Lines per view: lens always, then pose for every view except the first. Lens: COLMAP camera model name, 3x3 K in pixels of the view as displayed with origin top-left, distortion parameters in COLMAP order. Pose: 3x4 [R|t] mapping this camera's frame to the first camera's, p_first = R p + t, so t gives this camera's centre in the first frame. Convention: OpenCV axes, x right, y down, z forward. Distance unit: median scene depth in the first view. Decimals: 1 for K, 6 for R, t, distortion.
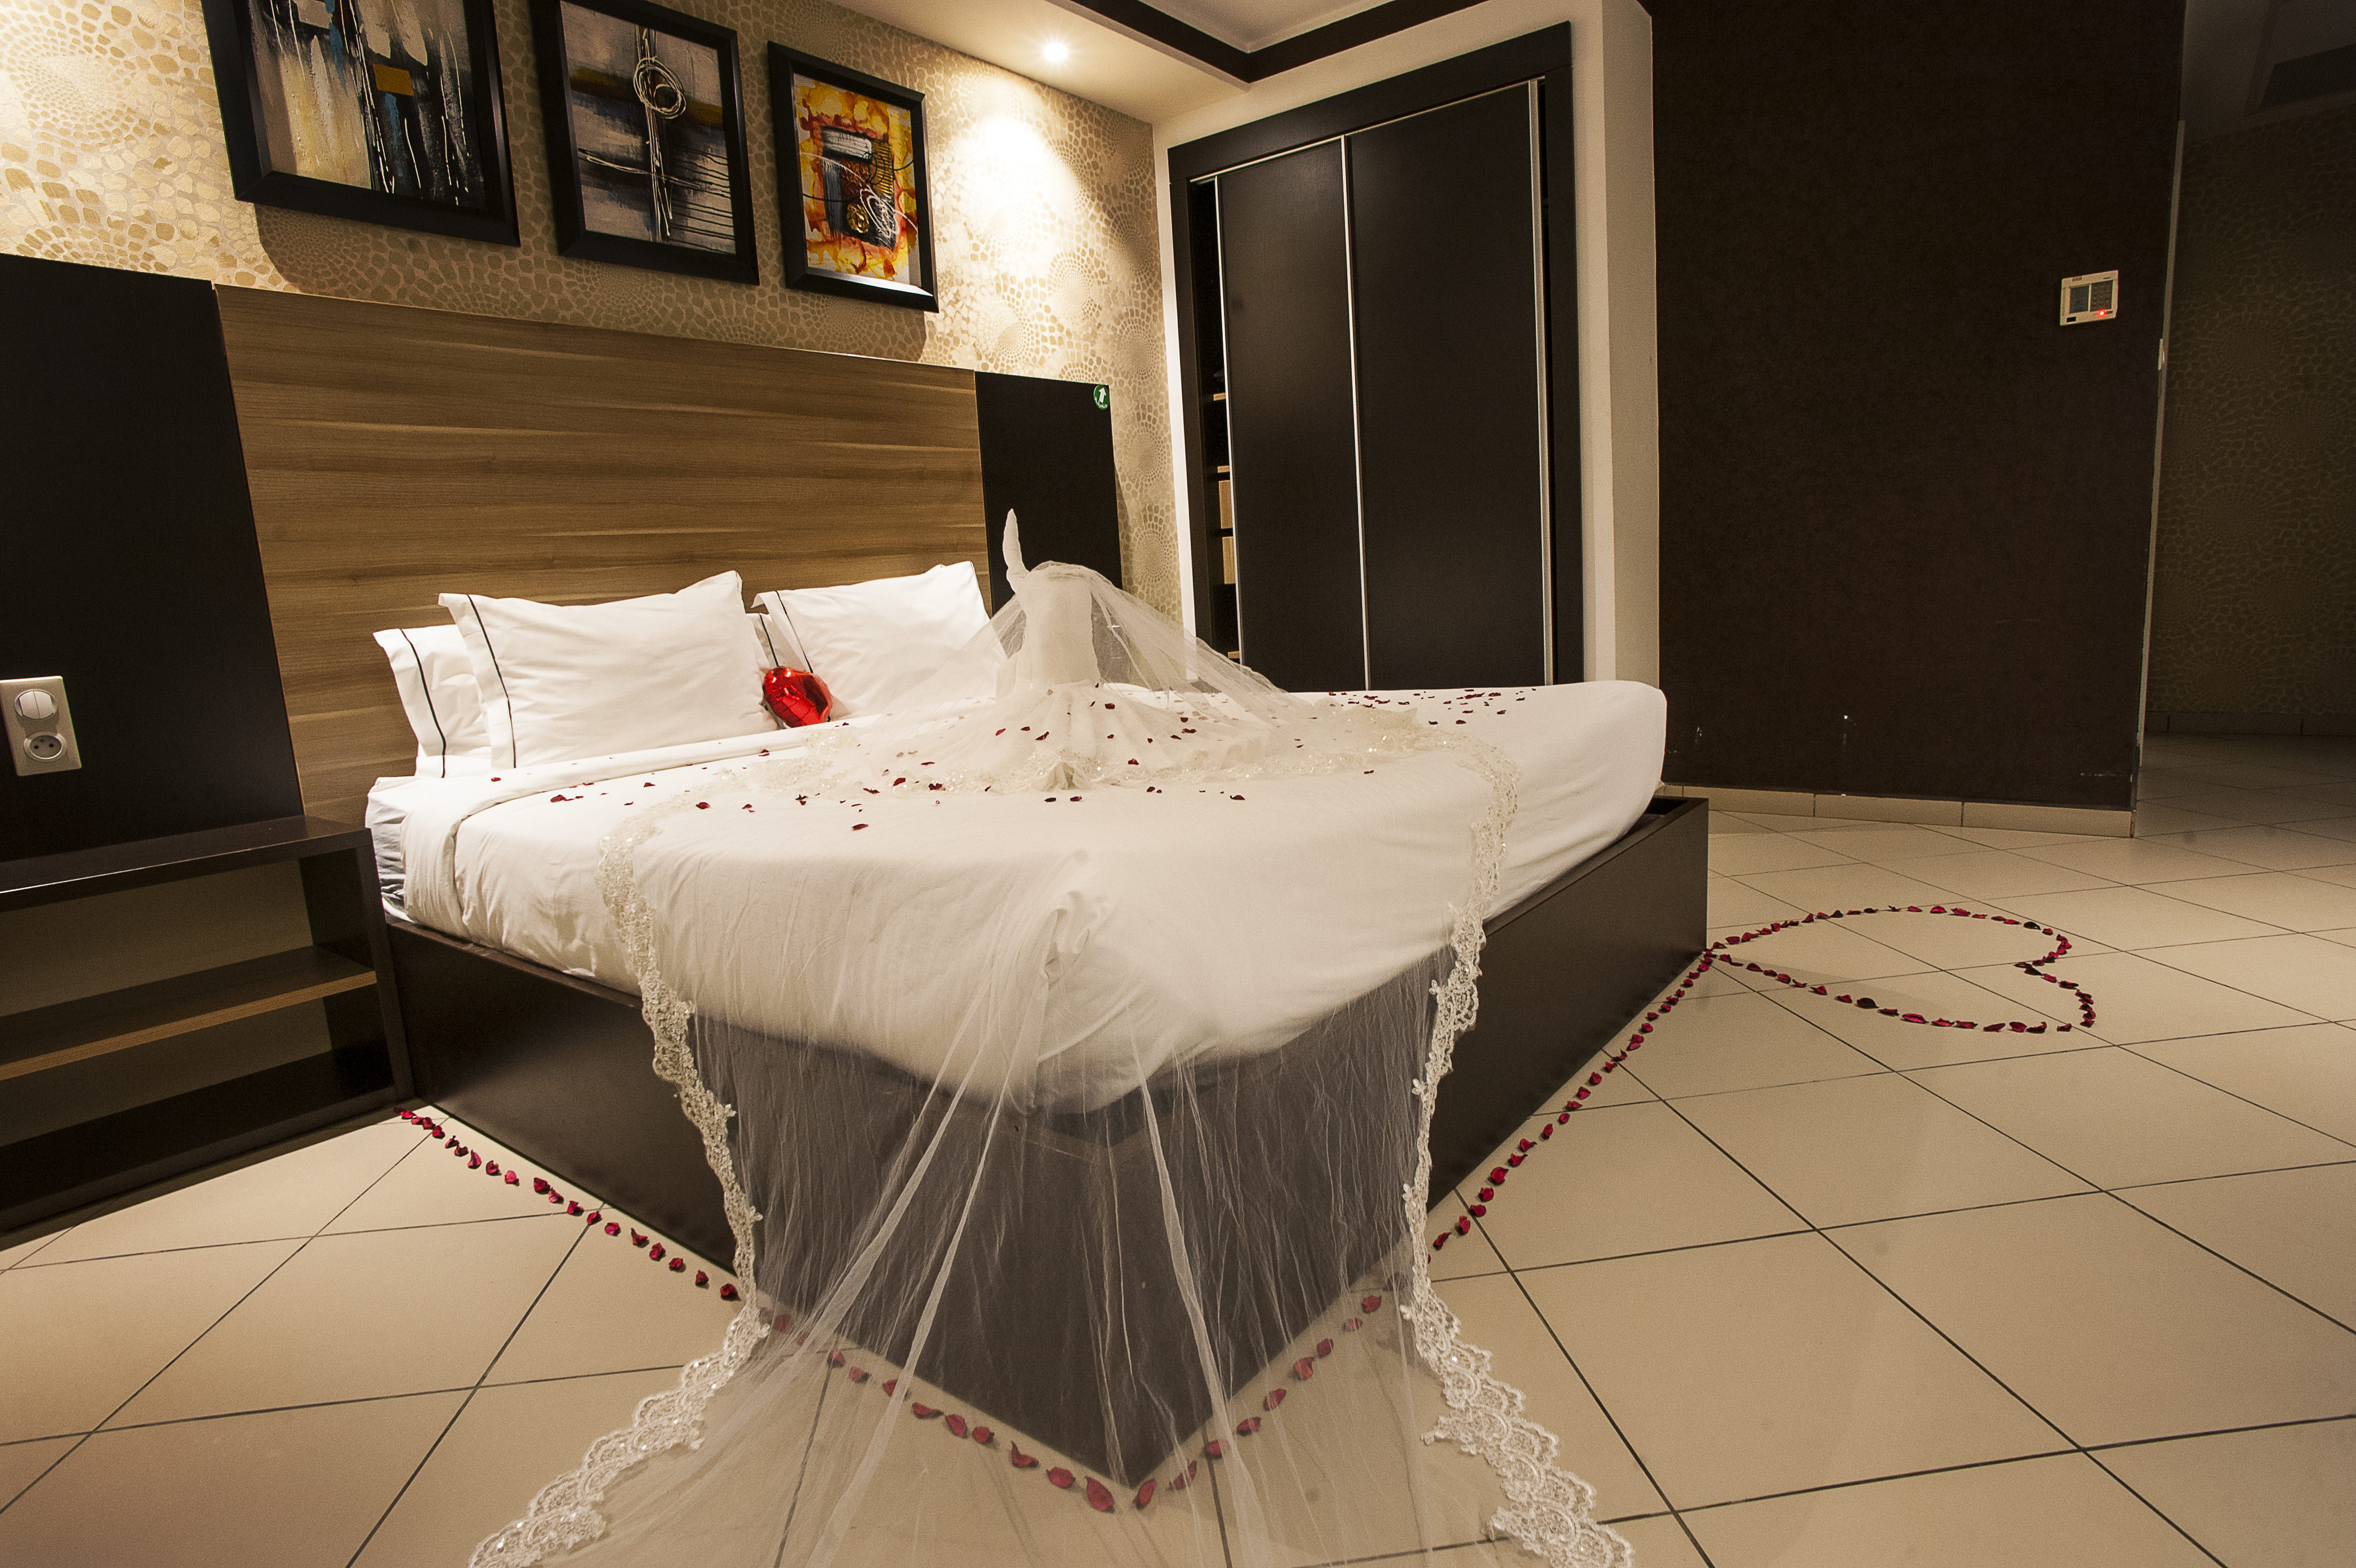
lens RADIAL K [[1235.5, 0, 1178.0], [0, 1235.5, 784.0], [0, 0, 1]] dist [-0.086519, 0.053969]
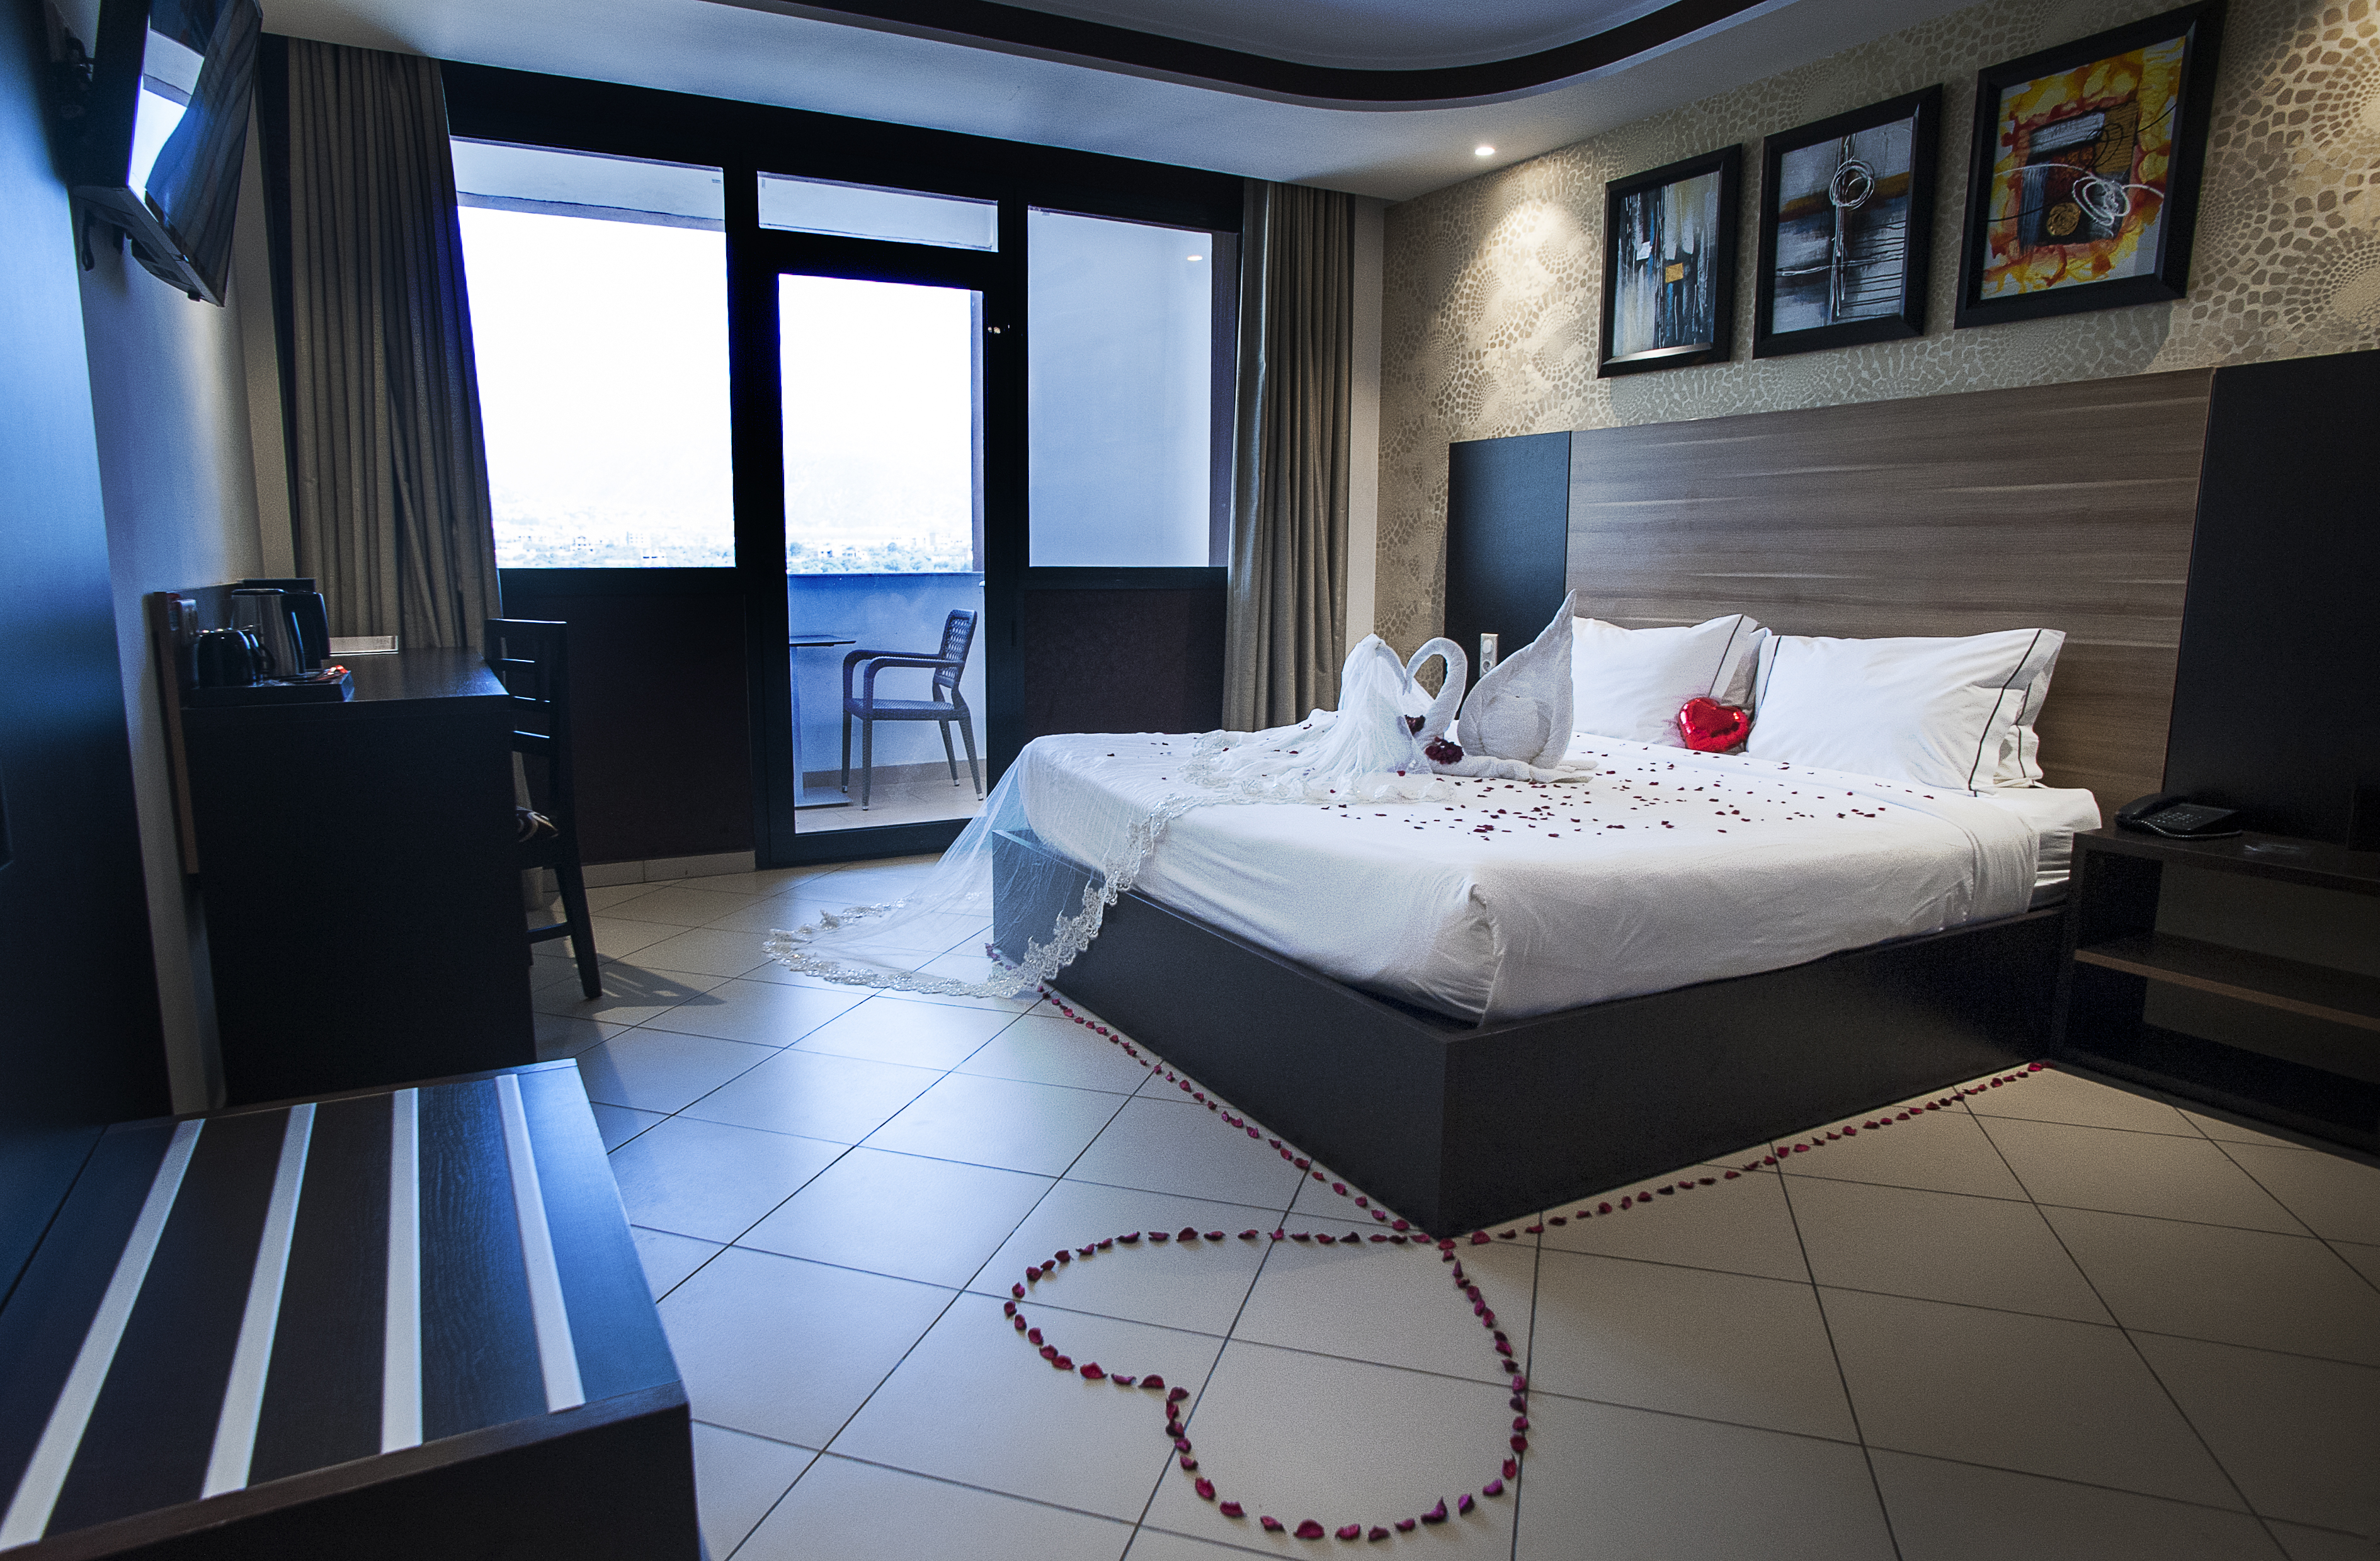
lens RADIAL K [[1392.1, 0, 1131.0], [0, 1392.1, 793.2], [0, 0, 1]] dist [-0.078345, 0.056720]
pose [[-0.410460, 0.209595, -0.887464, 1.304523], [-0.129345, 0.950004, 0.284188, -0.368845], [0.902659, 0.231437, -0.362828, 1.164767]]
